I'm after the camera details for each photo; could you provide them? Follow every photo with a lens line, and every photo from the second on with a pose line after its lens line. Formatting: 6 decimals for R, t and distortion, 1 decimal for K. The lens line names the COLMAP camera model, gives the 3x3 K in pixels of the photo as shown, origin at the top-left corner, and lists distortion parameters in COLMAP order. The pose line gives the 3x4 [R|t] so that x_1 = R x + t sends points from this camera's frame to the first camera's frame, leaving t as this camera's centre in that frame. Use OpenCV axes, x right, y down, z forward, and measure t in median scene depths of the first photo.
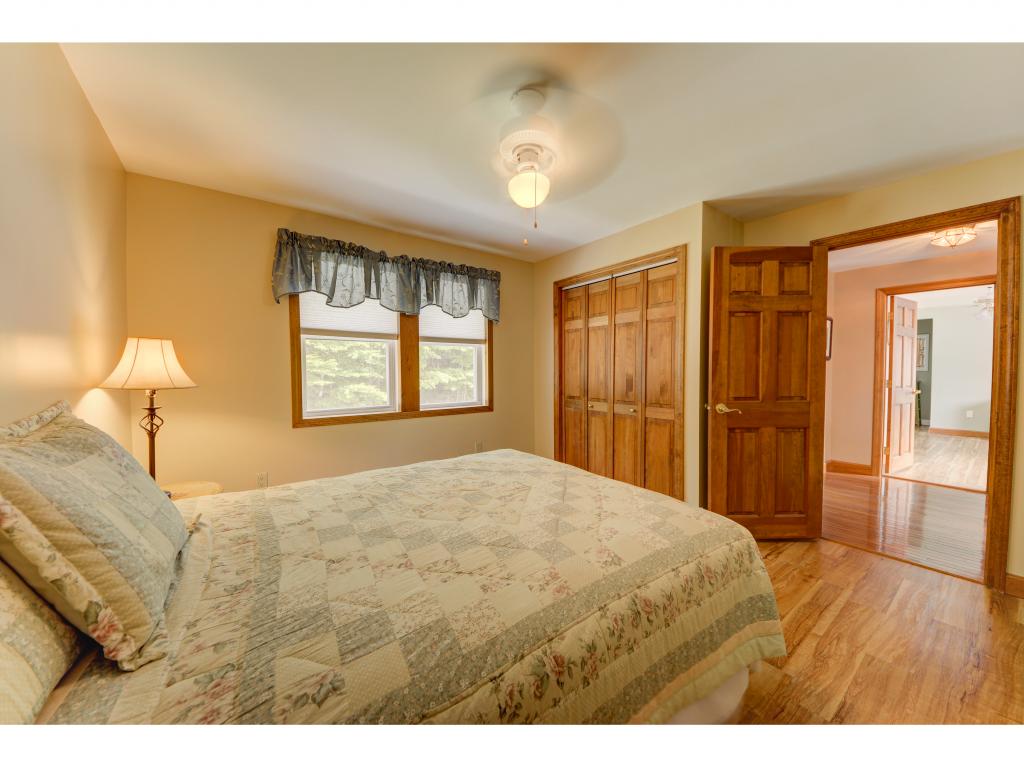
lens RADIAL K [[377.5, 0, 512.0], [0, 377.5, 383.5], [0, 0, 1]] dist [-0.000138, -0.000089]
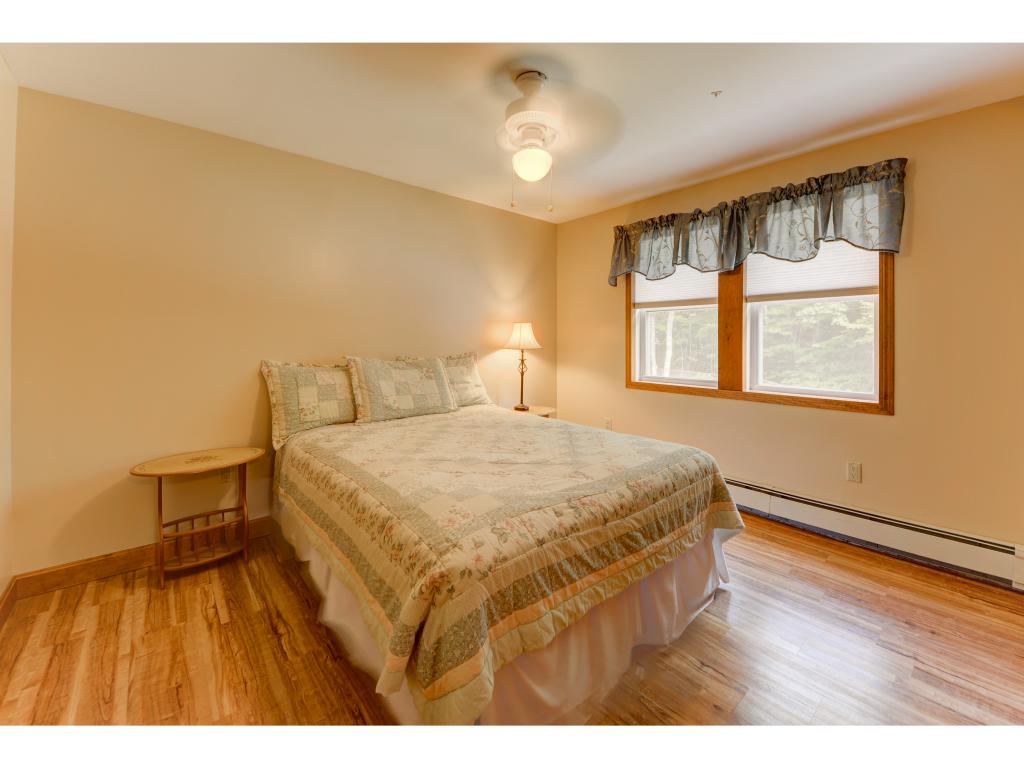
lens RADIAL K [[398.3, 0, 512.0], [0, 398.3, 384.0], [0, 0, 1]] dist [-0.000428, -0.000018]
pose [[0.056104, 0.109157, -0.992440, 0.617715], [-0.038580, 0.993500, 0.107093, -0.016258], [0.997679, 0.032280, 0.059951, 0.498686]]
